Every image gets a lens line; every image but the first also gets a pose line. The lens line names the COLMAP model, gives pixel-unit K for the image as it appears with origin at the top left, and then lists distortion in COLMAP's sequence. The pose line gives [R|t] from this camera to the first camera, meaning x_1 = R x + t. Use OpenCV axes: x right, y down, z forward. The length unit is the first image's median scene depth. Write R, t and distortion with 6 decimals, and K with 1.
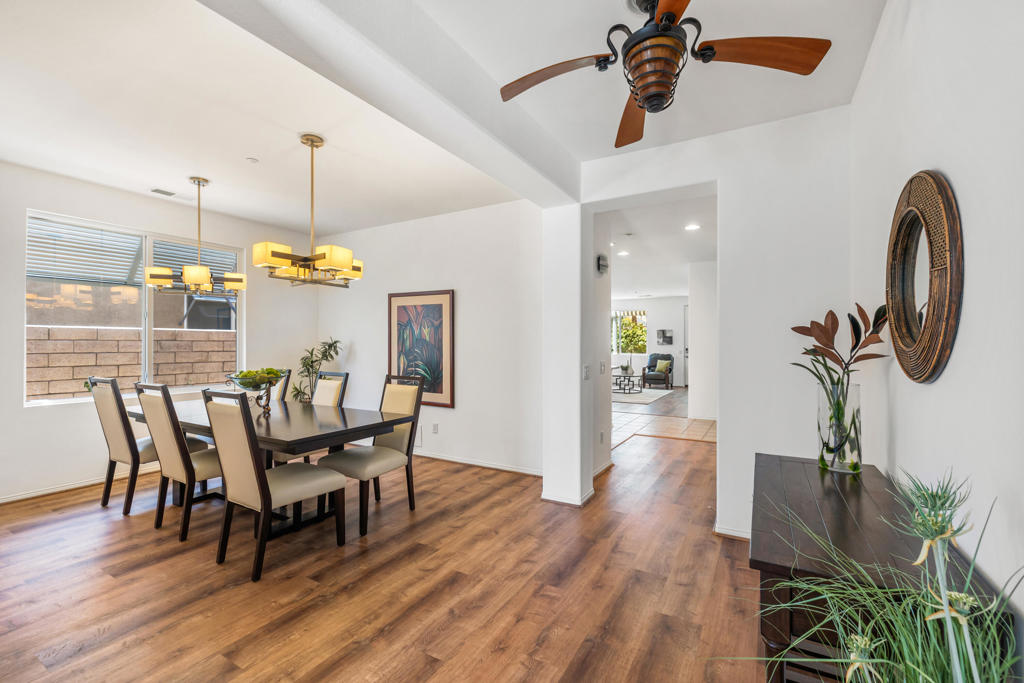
lens RADIAL K [[446.1, 0, 515.7], [0, 446.1, 339.3], [0, 0, 1]] dist [0.000321, -0.000259]
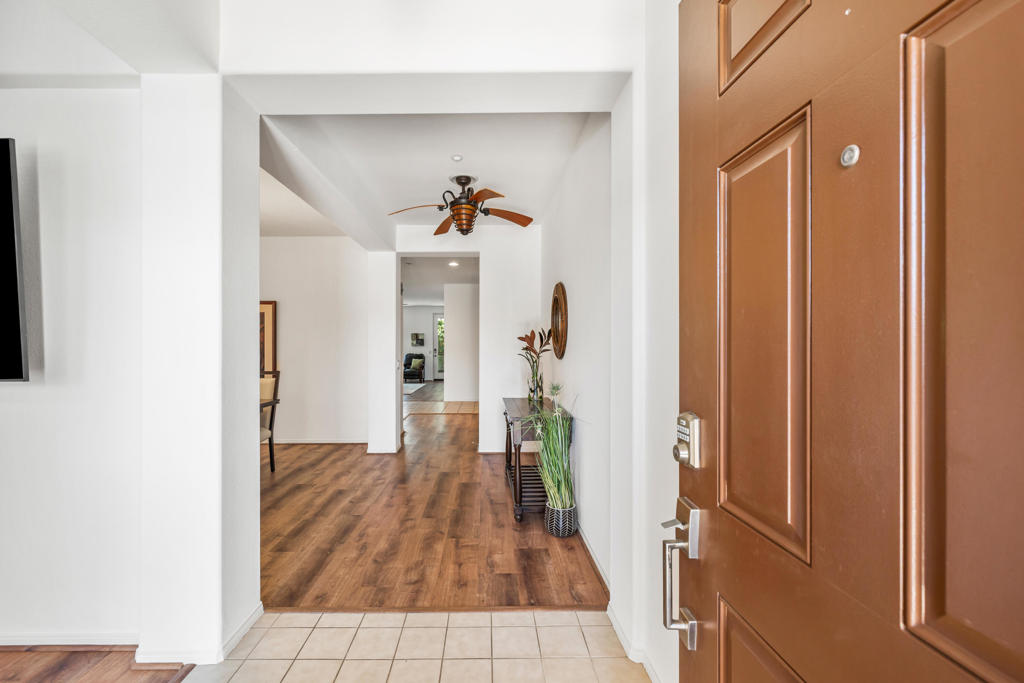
lens RADIAL K [[446.2, 0, 493.8], [0, 446.2, 342.5], [0, 0, 1]] dist [0.000625, 0.000151]
pose [[0.863052, -0.000772, 0.505114, -0.417827], [-0.001101, 0.999994, 0.003411, -0.006973], [-0.505114, -0.003500, 0.863046, -0.588589]]
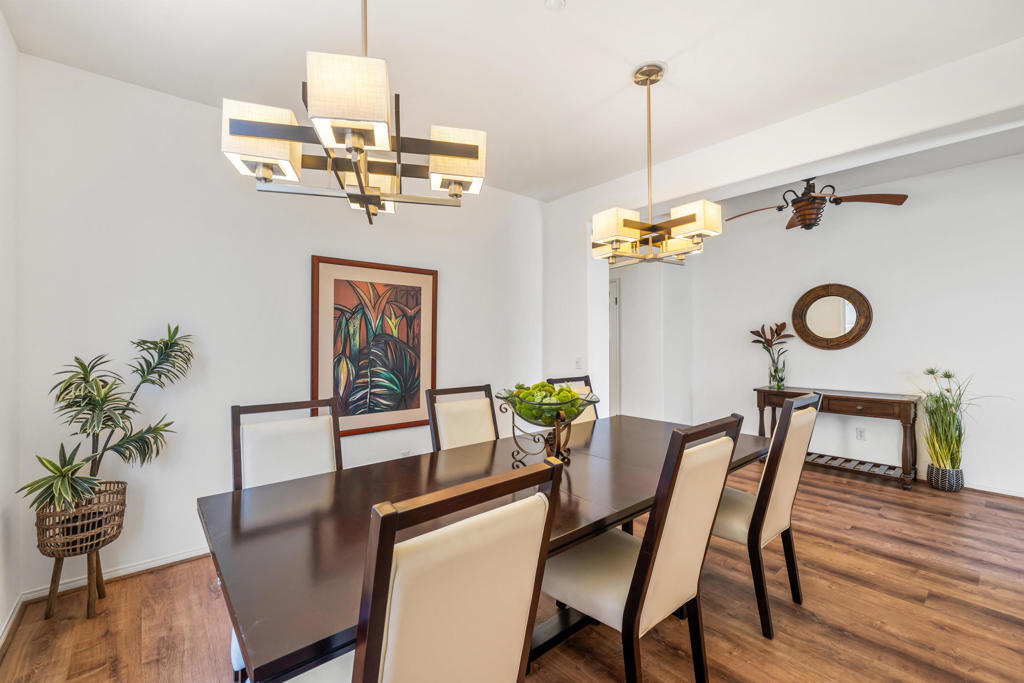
lens RADIAL K [[430.5, 0, 507.9], [0, 430.5, 336.0], [0, 0, 1]] dist [0.001446, 0.000552]
pose [[0.329127, 0.007835, 0.944253, -1.397931], [0.000447, 0.999964, -0.008453, 0.013972], [-0.944285, 0.003204, 0.329112, 1.109250]]
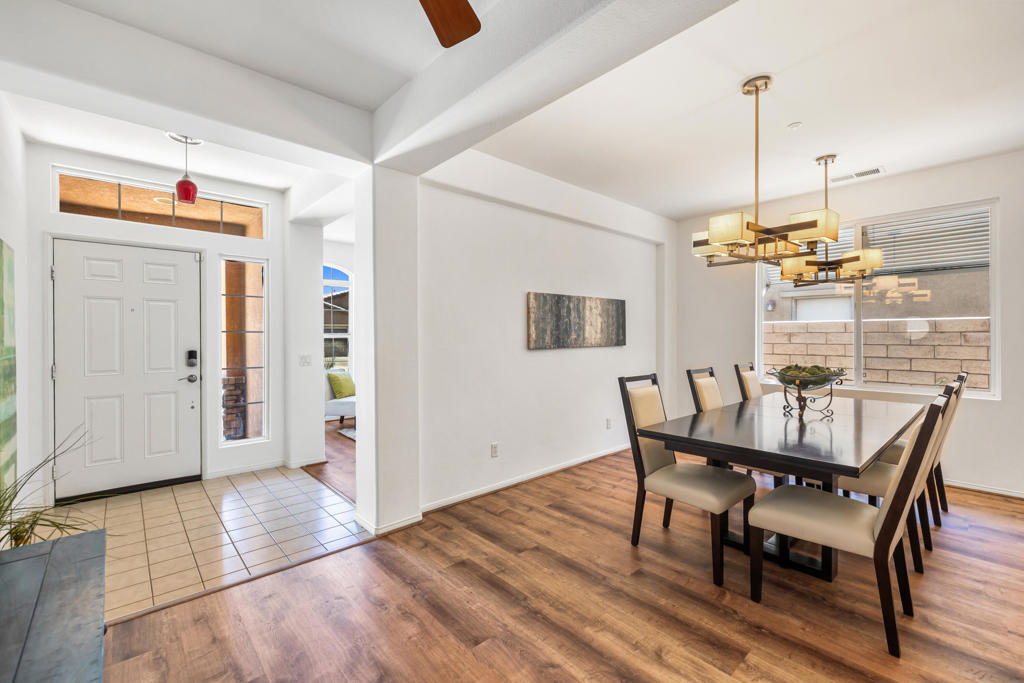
lens RADIAL K [[429.6, 0, 501.4], [0, 429.6, 335.4], [0, 0, 1]] dist [-0.000370, -0.000135]
pose [[-0.319039, 0.002390, -0.947738, 0.488496], [0.007737, 0.999970, -0.000082, 0.005499], [0.947710, -0.007359, -0.319048, 0.906599]]
